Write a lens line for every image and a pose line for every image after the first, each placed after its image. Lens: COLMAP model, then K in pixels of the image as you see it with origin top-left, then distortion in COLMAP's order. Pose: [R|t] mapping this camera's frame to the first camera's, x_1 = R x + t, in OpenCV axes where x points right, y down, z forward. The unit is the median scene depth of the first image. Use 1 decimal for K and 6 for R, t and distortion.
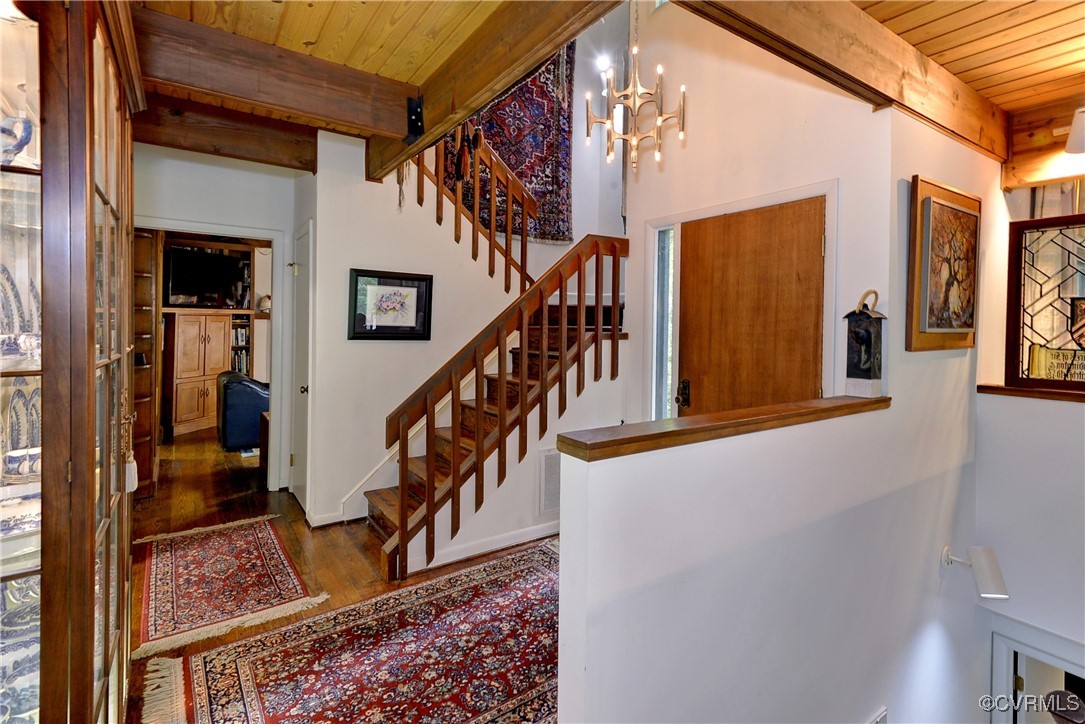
lens RADIAL K [[529.3, 0, 548.7], [0, 529.3, 339.1], [0, 0, 1]] dist [0.014116, -0.000643]
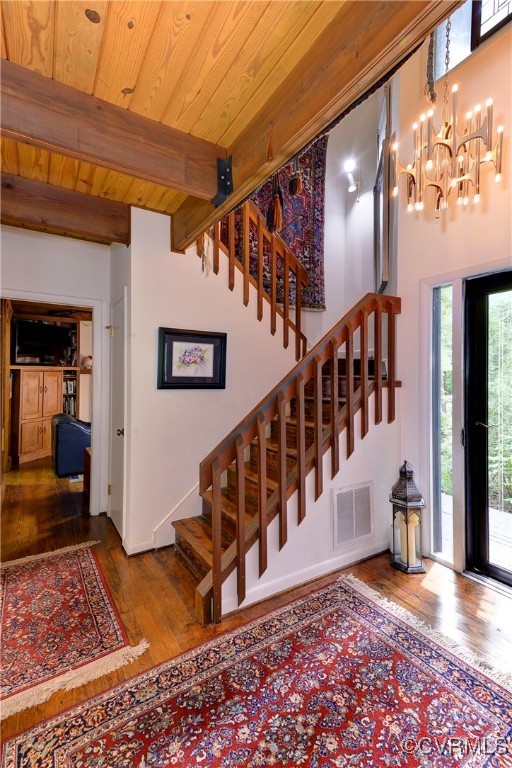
lens RADIAL K [[362.2, 0, 256.0], [0, 362.2, 384.0], [0, 0, 1]] dist [0.027967, -0.000324]
pose [[0.998295, -0.008938, -0.057683, -0.130707], [0.008471, 0.999929, -0.008346, -0.001957], [0.057753, 0.007843, 0.998300, 0.246694]]
